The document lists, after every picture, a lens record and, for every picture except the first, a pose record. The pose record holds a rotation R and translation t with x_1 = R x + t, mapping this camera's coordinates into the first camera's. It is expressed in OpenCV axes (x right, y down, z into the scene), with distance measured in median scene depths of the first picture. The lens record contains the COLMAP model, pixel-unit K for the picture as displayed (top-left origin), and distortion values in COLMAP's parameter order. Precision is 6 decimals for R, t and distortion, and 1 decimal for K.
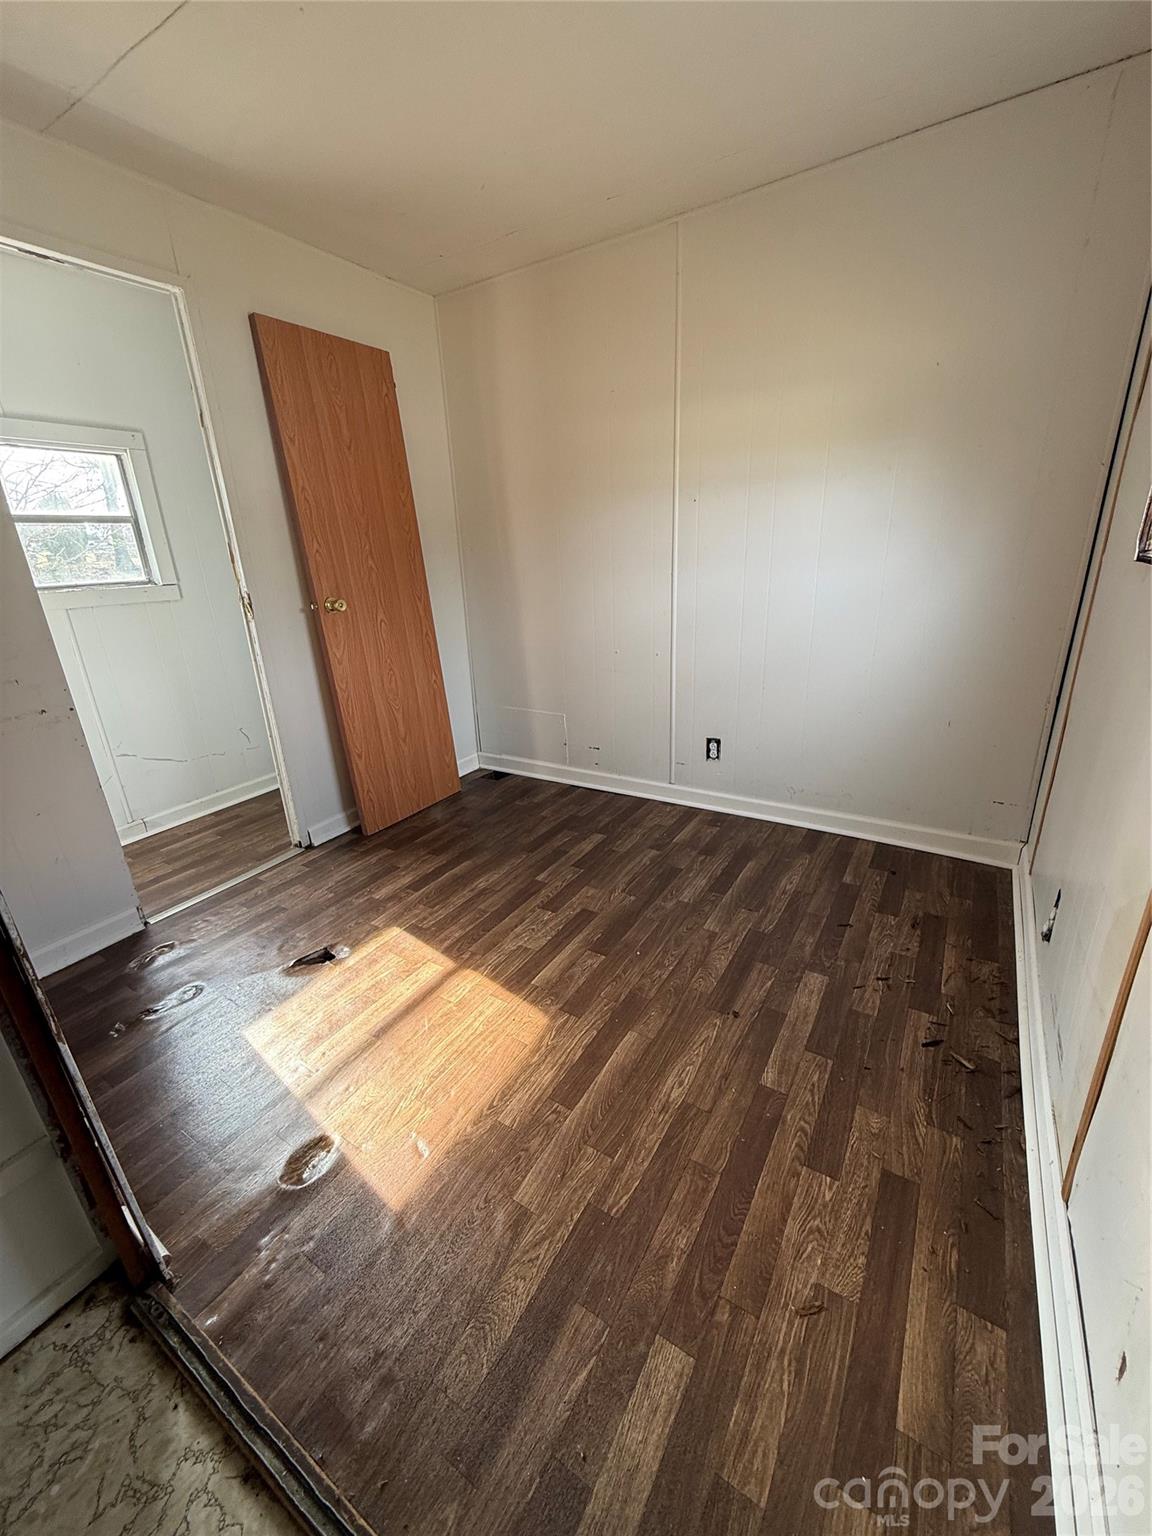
lens RADIAL K [[612.7, 0, 577.4], [0, 612.7, 763.6], [0, 0, 1]] dist [0.002269, 0.000310]
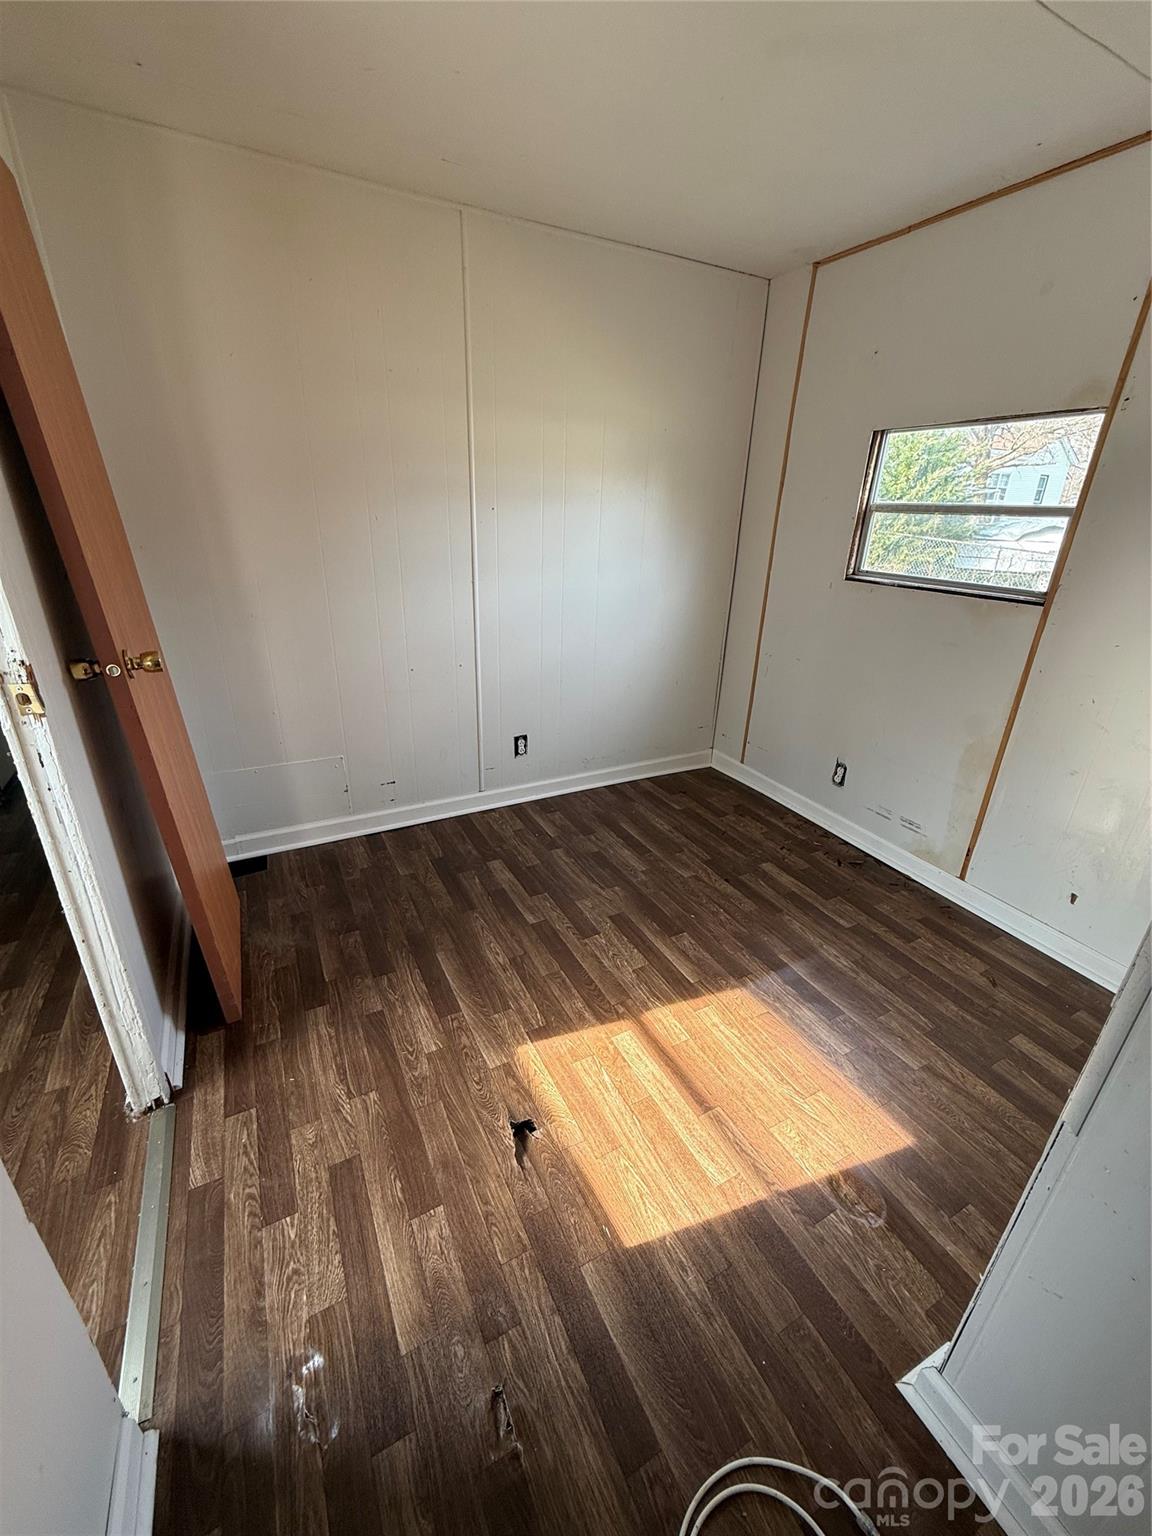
lens RADIAL K [[612.7, 0, 577.4], [0, 612.7, 763.6], [0, 0, 1]] dist [0.002269, 0.000310]
pose [[0.501577, -0.277551, 0.819381, -0.755744], [0.242429, 0.954284, 0.174846, -0.193846], [-0.830451, 0.110943, 0.545933, 0.430511]]
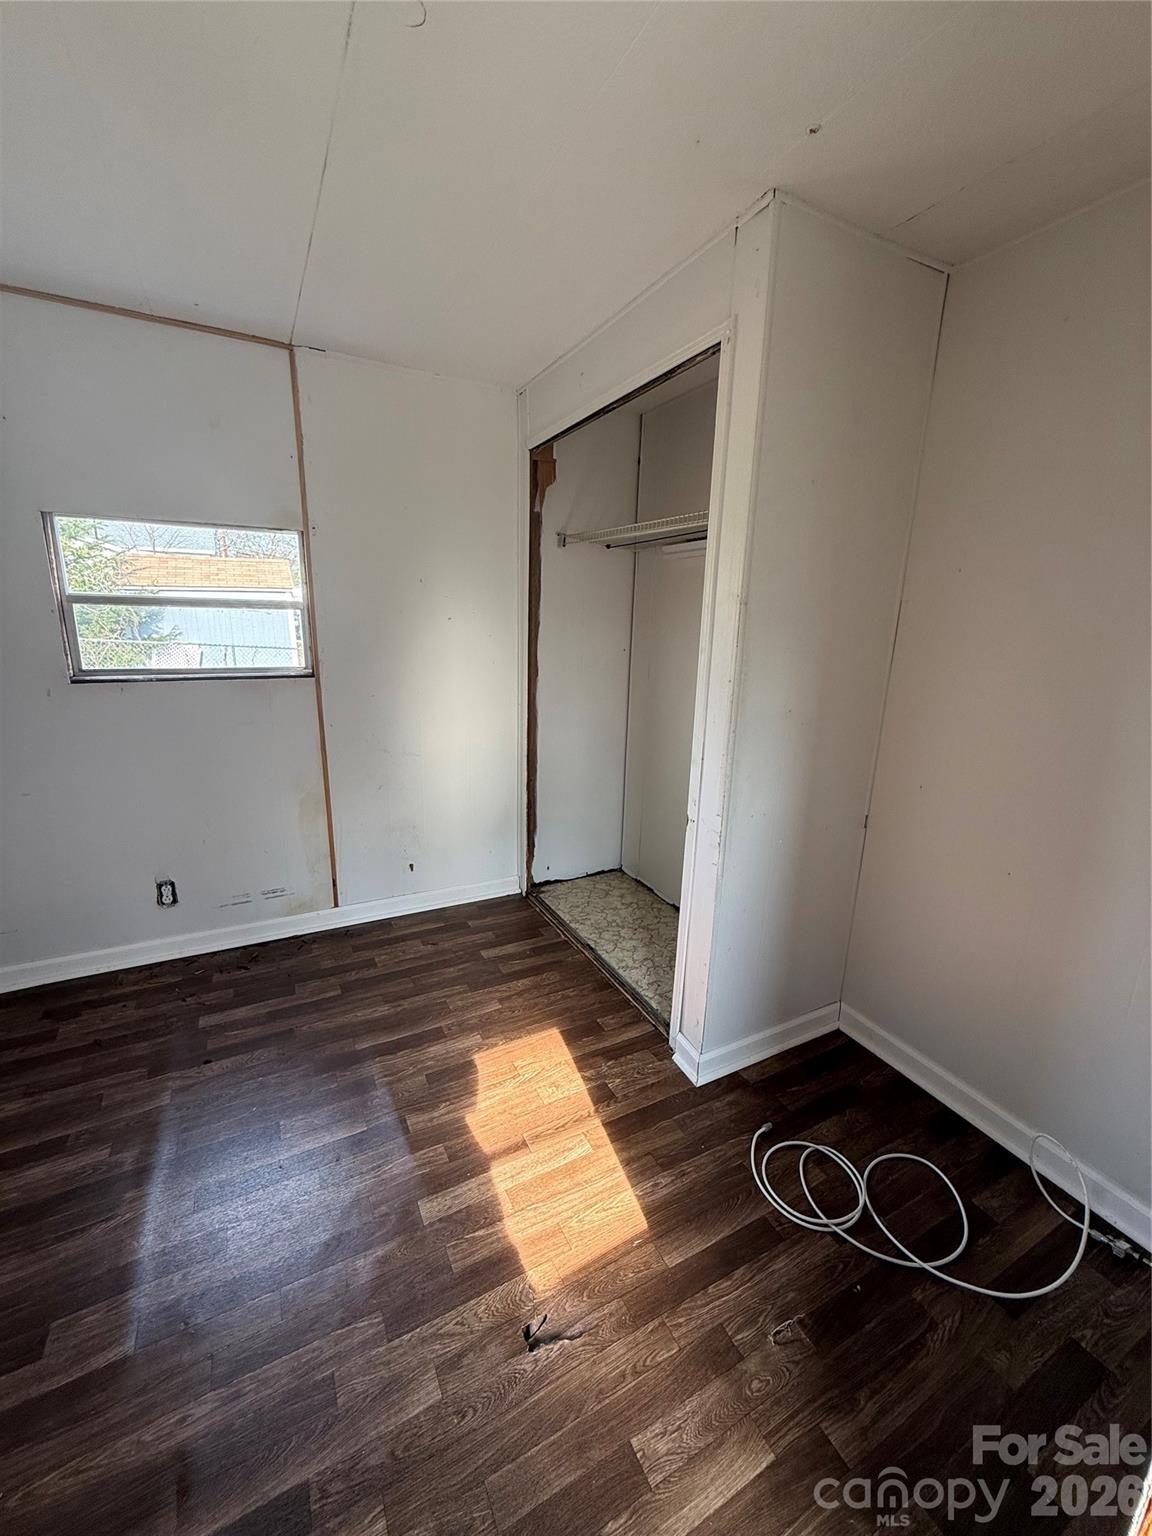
lens RADIAL K [[612.7, 0, 577.4], [0, 612.7, 763.6], [0, 0, 1]] dist [0.002269, 0.000310]
pose [[-0.864254, -0.099326, 0.493153, -0.611160], [0.183100, 0.850963, 0.492277, -0.419924], [-0.468551, 0.515749, -0.717261, 0.985265]]
